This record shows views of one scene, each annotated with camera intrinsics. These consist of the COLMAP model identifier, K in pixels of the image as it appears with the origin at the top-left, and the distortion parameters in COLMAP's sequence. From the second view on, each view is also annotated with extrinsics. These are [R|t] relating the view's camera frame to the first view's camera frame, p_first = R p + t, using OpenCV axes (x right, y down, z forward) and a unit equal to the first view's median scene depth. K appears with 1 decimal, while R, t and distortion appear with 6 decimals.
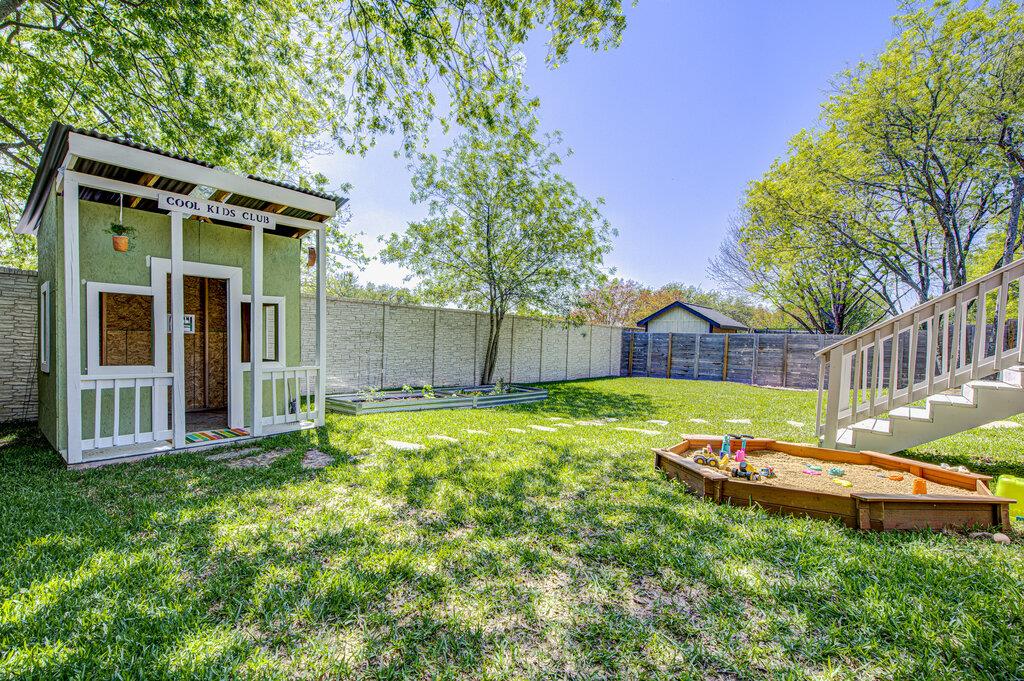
lens RADIAL K [[467.4, 0, 512.0], [0, 467.4, 340.5], [0, 0, 1]] dist [-0.000149, -0.000101]
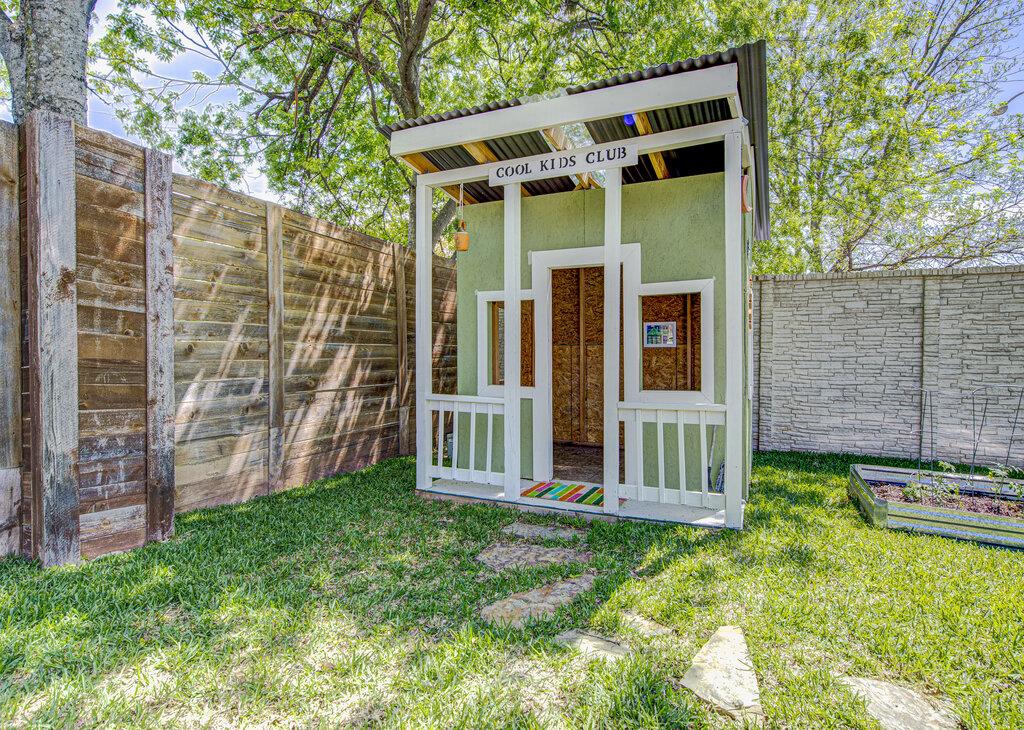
lens RADIAL K [[521.7, 0, 513.8], [0, 521.7, 349.2], [0, 0, 1]] dist [0.001578, 0.000458]
pose [[0.236364, -0.028665, -0.971242, 0.096834], [0.002163, 0.999578, -0.028975, 0.014872], [0.971662, 0.004748, 0.236327, 0.823225]]
